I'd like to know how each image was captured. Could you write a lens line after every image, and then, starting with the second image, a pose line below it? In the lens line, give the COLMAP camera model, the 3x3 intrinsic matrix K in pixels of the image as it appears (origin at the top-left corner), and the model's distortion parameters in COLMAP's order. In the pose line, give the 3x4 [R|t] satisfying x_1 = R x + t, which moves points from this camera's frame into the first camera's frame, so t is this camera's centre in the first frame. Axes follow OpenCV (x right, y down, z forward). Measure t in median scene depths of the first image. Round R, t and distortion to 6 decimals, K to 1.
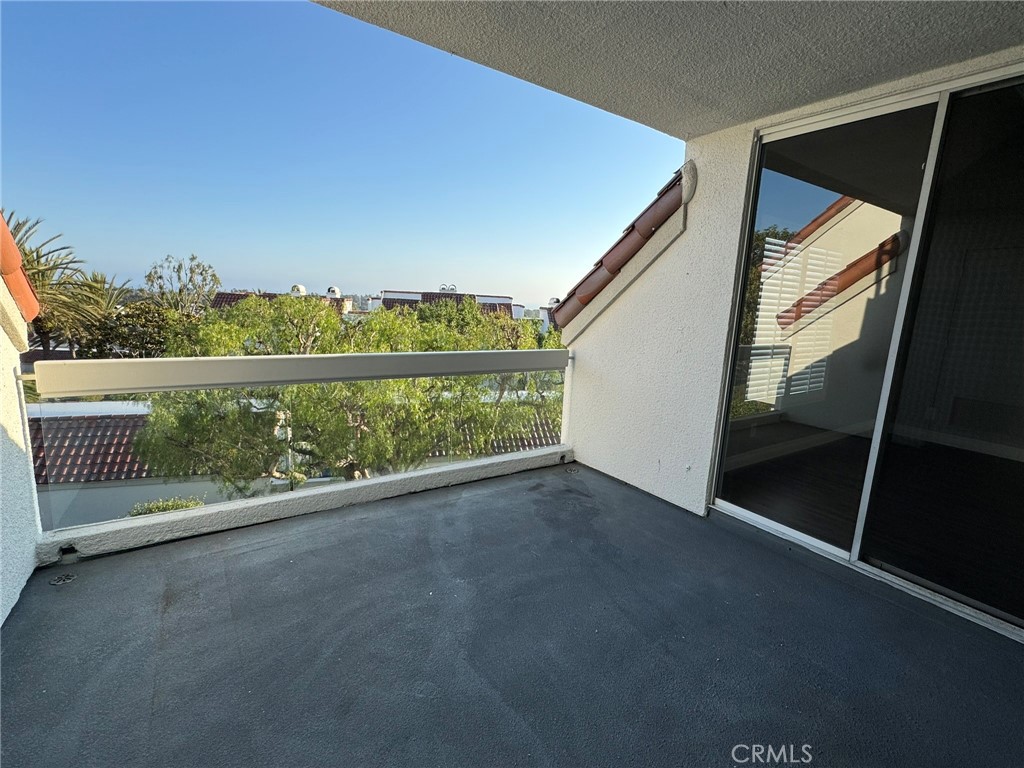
lens RADIAL K [[472.9, 0, 510.9], [0, 472.9, 383.9], [0, 0, 1]] dist [0.001205, 0.001146]
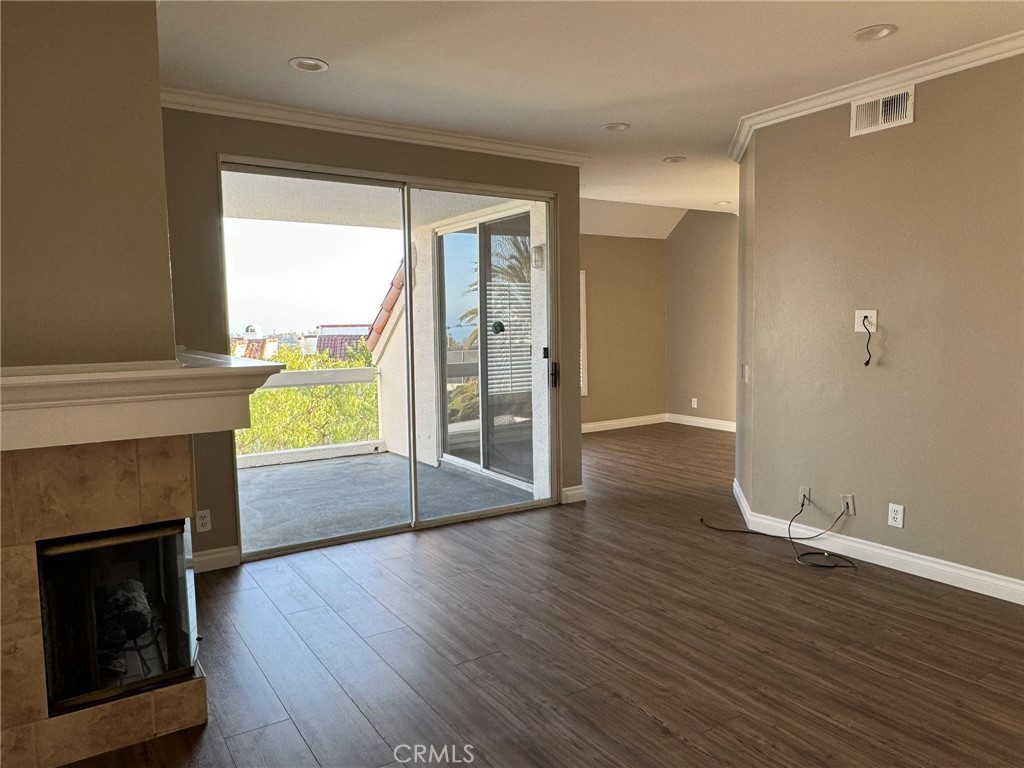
lens RADIAL K [[697.4, 0, 512.6], [0, 697.4, 388.8], [0, 0, 1]] dist [0.007707, 0.002312]
pose [[0.998090, -0.060109, -0.014275, 0.090088], [0.058655, 0.994513, -0.086628, 0.030890], [0.019404, 0.085625, 0.996138, -0.163809]]
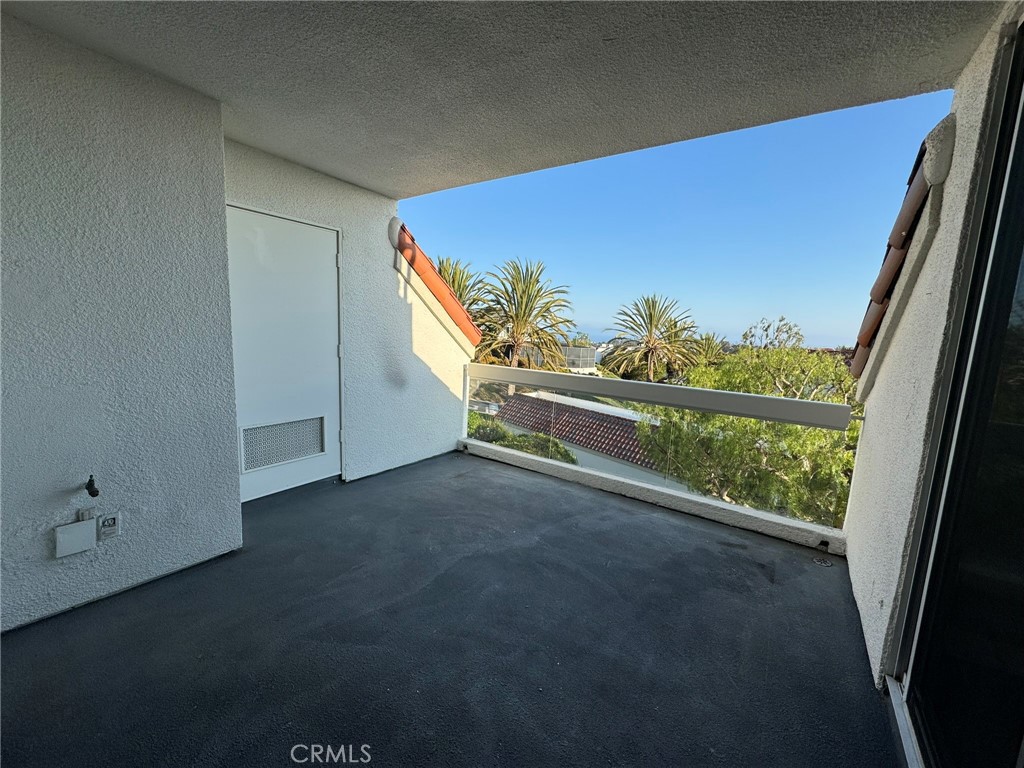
lens RADIAL K [[409.2, 0, 513.0], [0, 409.2, 383.4], [0, 0, 1]] dist [0.003390, 0.000401]
pose [[0.367967, 0.093678, -0.925108, 0.088244], [-0.191632, 0.981194, 0.023135, -0.003167], [0.909878, 0.168768, 0.378999, 0.040581]]
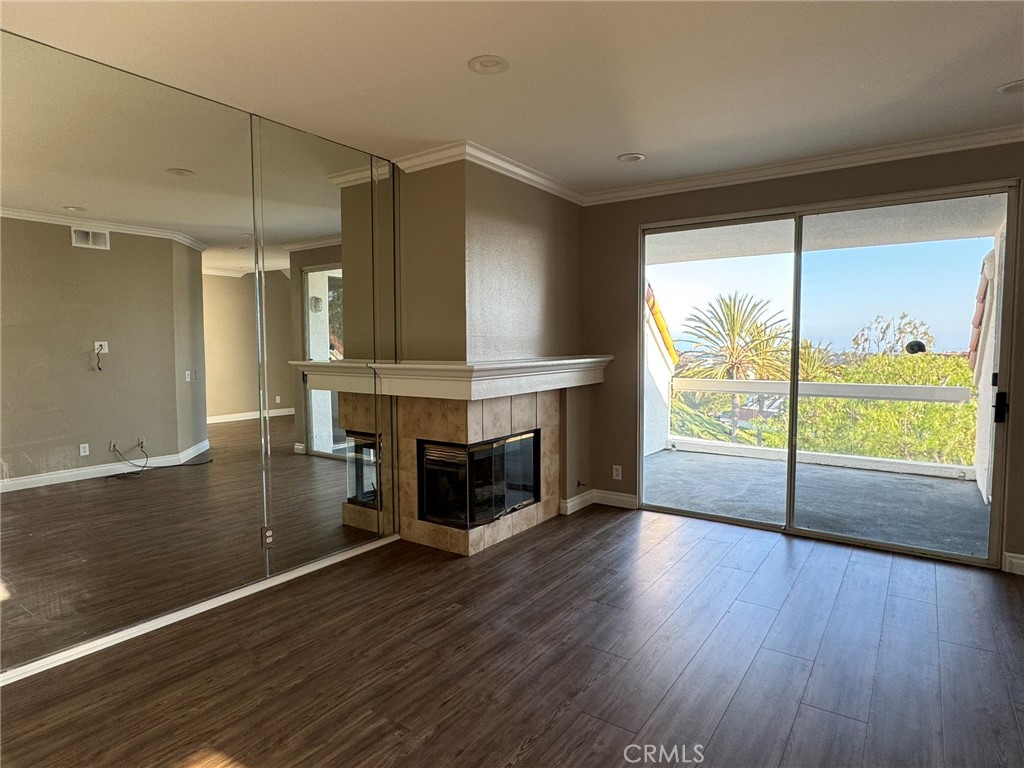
lens RADIAL K [[593.4, 0, 516.0], [0, 593.4, 385.0], [0, 0, 1]] dist [0.002584, 0.000649]
pose [[0.368079, 0.015639, -0.929663, 0.190583], [-0.145232, 0.988553, -0.040872, 0.026728], [0.918382, 0.150061, 0.366137, -0.114823]]
